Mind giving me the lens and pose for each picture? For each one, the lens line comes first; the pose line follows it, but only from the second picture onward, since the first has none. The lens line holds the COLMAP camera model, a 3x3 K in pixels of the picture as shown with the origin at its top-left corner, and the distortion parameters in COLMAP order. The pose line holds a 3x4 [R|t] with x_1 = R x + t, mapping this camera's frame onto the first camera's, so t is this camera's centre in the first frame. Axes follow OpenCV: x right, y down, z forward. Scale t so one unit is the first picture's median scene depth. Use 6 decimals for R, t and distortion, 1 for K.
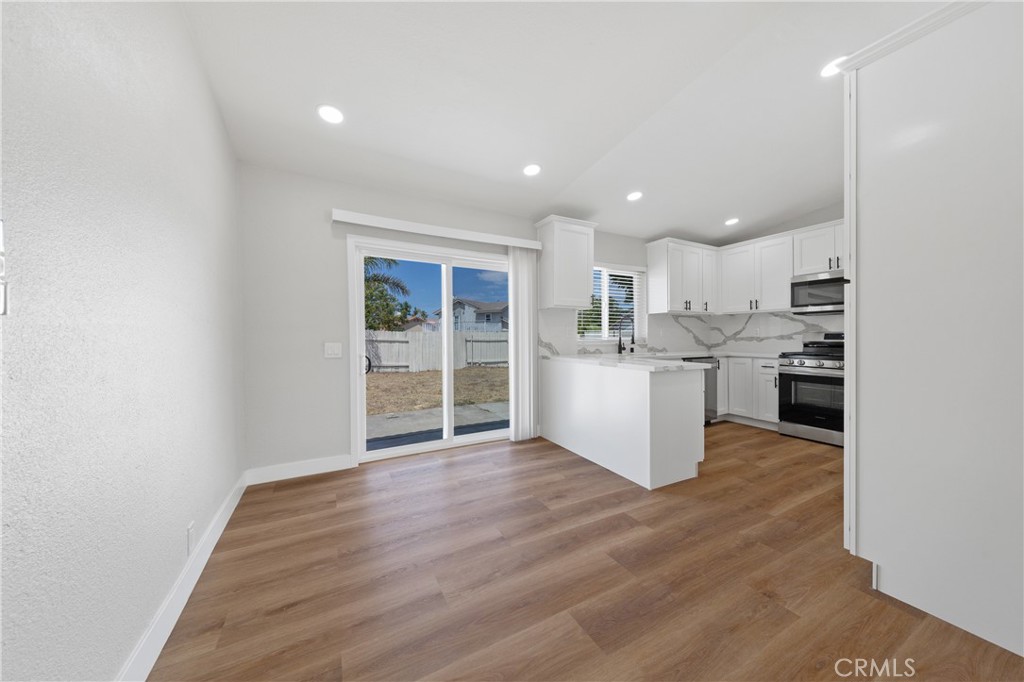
lens RADIAL K [[344.9, 0, 506.0], [0, 344.9, 337.2], [0, 0, 1]] dist [0.012609, -0.000949]
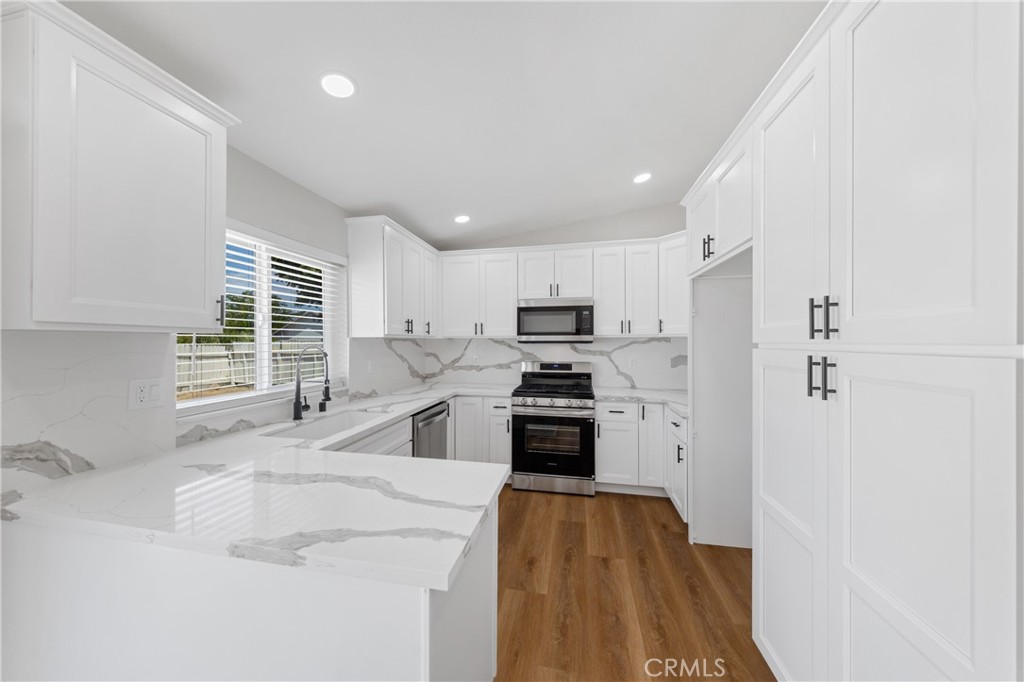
lens RADIAL K [[344.9, 0, 513.5], [0, 344.9, 340.7], [0, 0, 1]] dist [0.012609, -0.000949]
pose [[0.624022, 0.002086, 0.781404, 0.130806], [-0.001389, 0.999998, -0.001561, -0.065360], [-0.781406, -0.000111, 0.624024, 0.437583]]
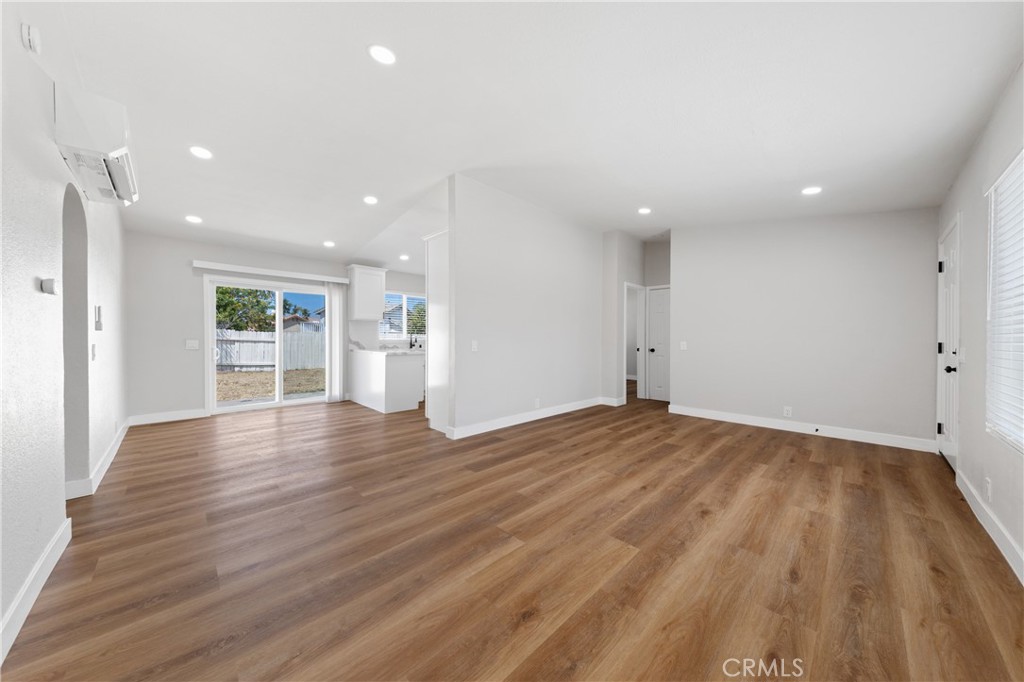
lens RADIAL K [[344.9, 0, 504.7], [0, 344.9, 337.3], [0, 0, 1]] dist [0.012609, -0.000949]
pose [[0.960540, 0.007341, 0.278047, 0.303037], [-0.006182, 0.999968, -0.005046, 0.001360], [-0.278075, 0.003128, 0.960554, -0.651067]]
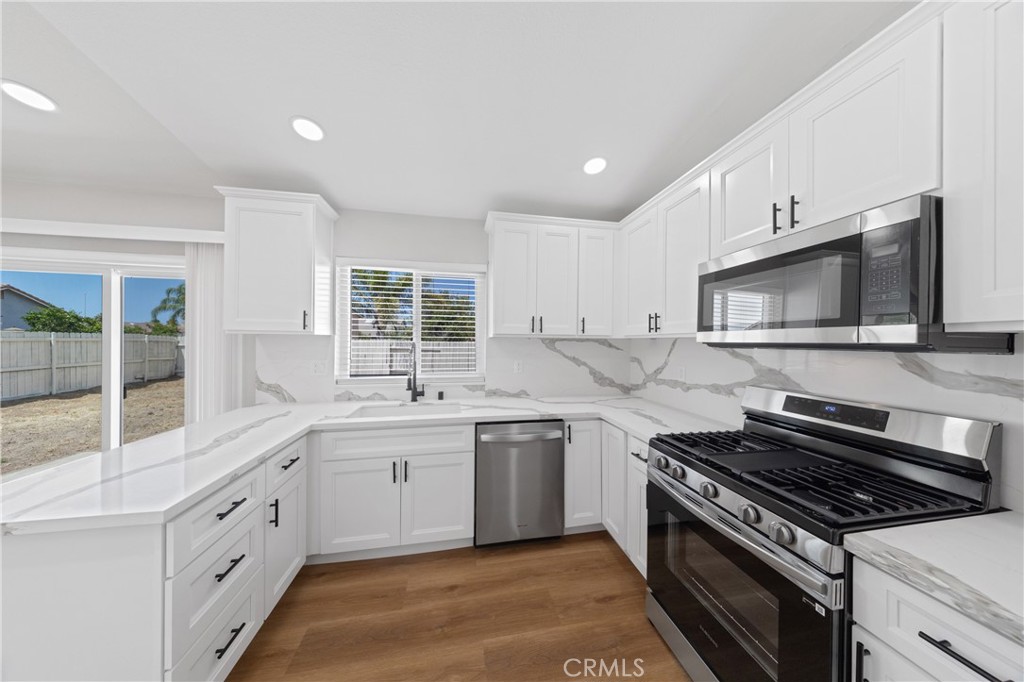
lens RADIAL K [[299.4, 0, 503.8], [0, 299.4, 341.5], [0, 0, 1]] dist [0.011243, -0.000174]
pose [[0.952477, 0.010450, -0.304432, 0.653194], [-0.010943, 0.999940, 0.000089, -0.064283], [0.304415, 0.003246, 0.952534, 0.518120]]
